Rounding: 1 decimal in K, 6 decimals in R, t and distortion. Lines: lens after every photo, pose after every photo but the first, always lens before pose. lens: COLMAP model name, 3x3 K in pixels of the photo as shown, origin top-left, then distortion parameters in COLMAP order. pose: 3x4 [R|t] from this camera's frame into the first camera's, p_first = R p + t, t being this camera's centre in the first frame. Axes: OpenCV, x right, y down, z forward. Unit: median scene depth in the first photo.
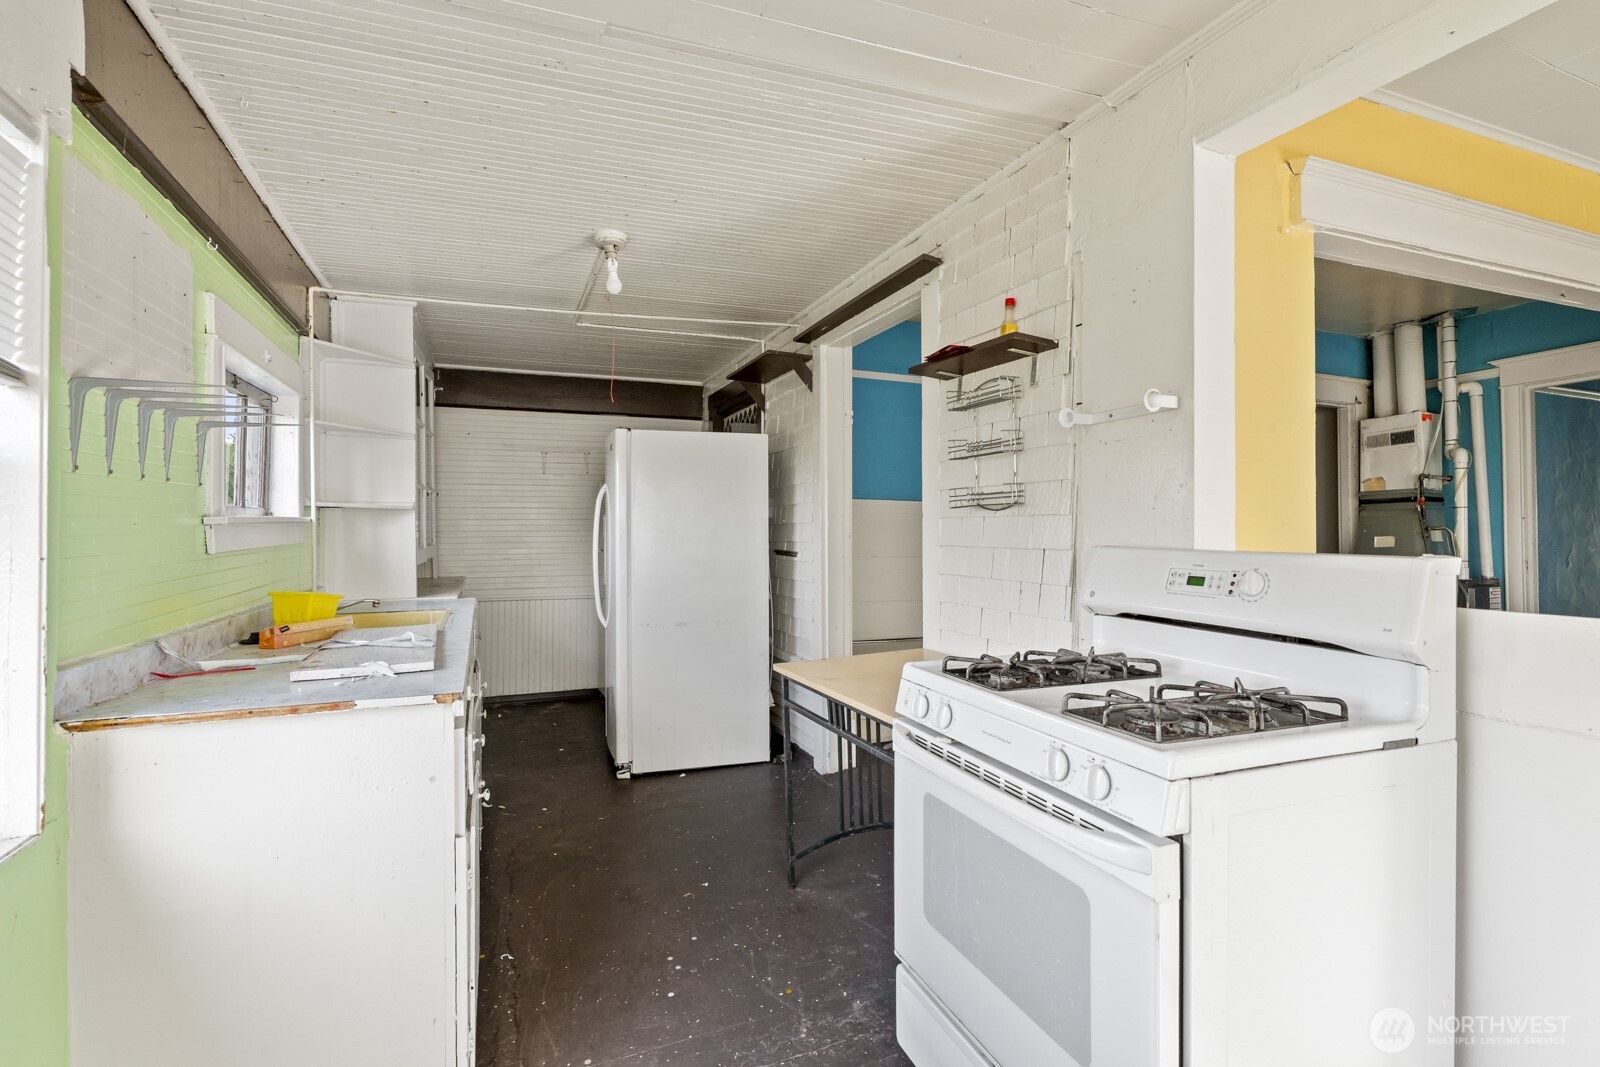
lens RADIAL K [[735.4, 0, 797.2], [0, 735.4, 534.7], [0, 0, 1]] dist [0.001704, 0.000300]
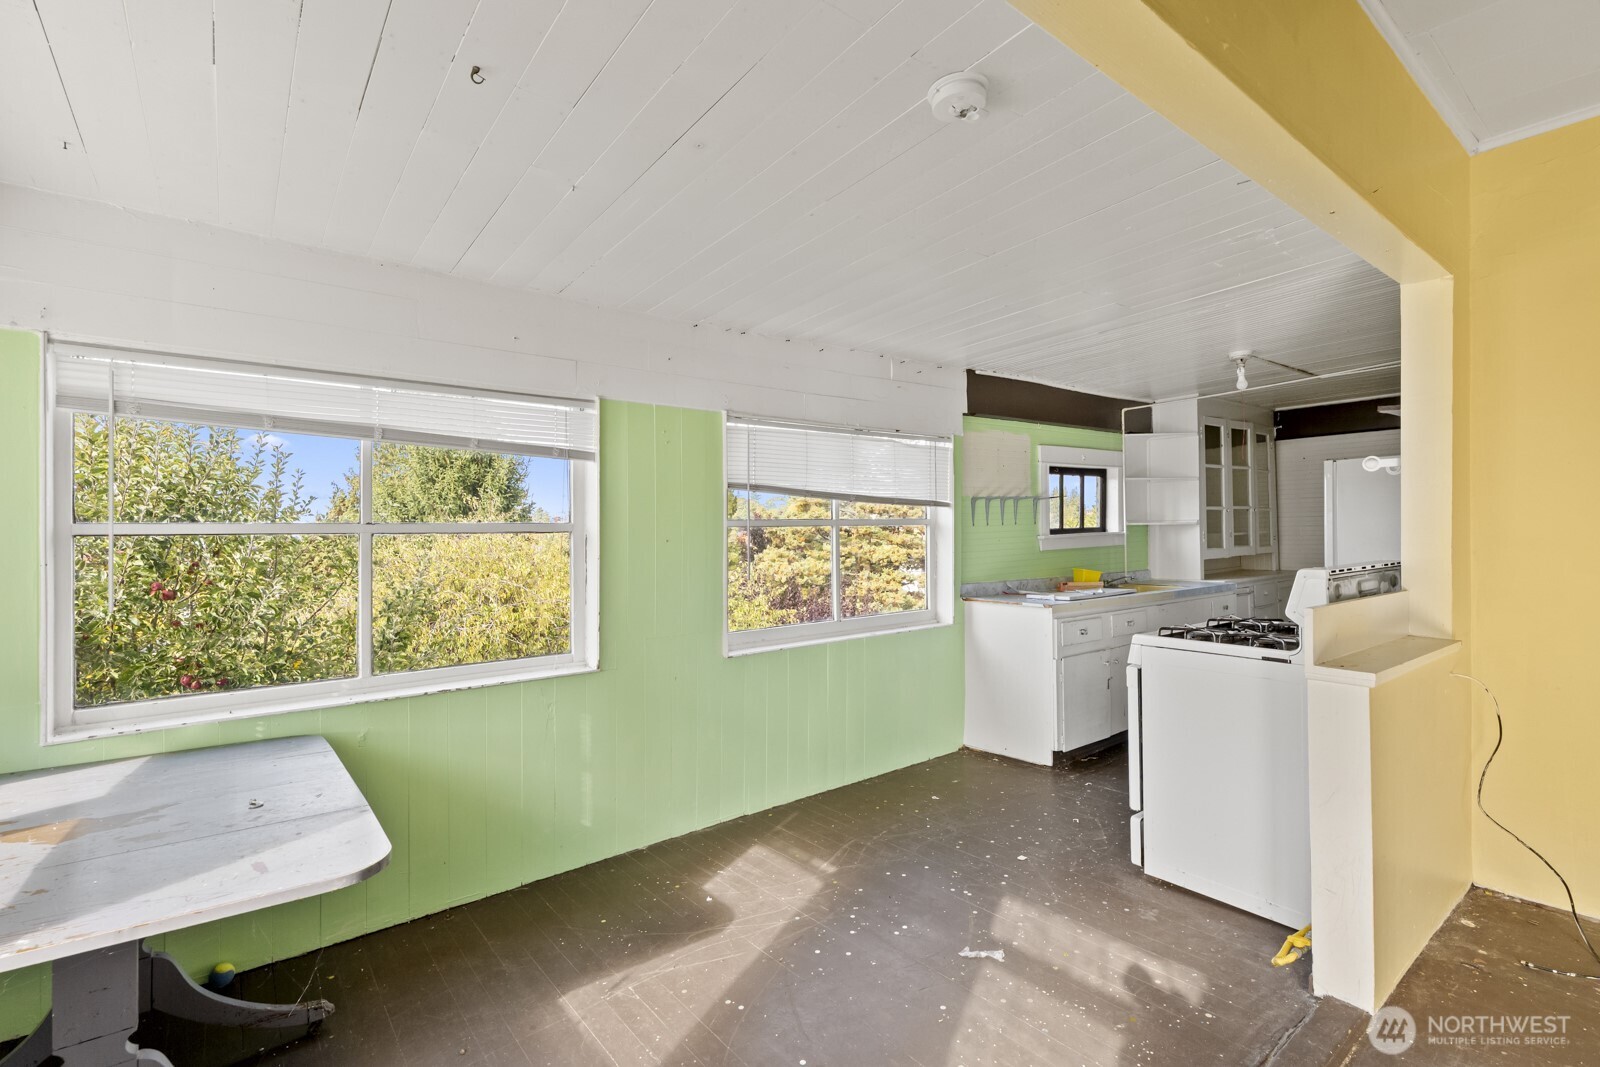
lens RADIAL K [[735.4, 0, 800.4], [0, 735.4, 532.4], [0, 0, 1]] dist [0.001704, 0.000300]
pose [[0.275223, -0.001817, -0.961379, 0.998249], [0.009188, 0.999958, 0.000740, -0.033703], [0.961337, -0.009037, 0.275228, -0.338391]]
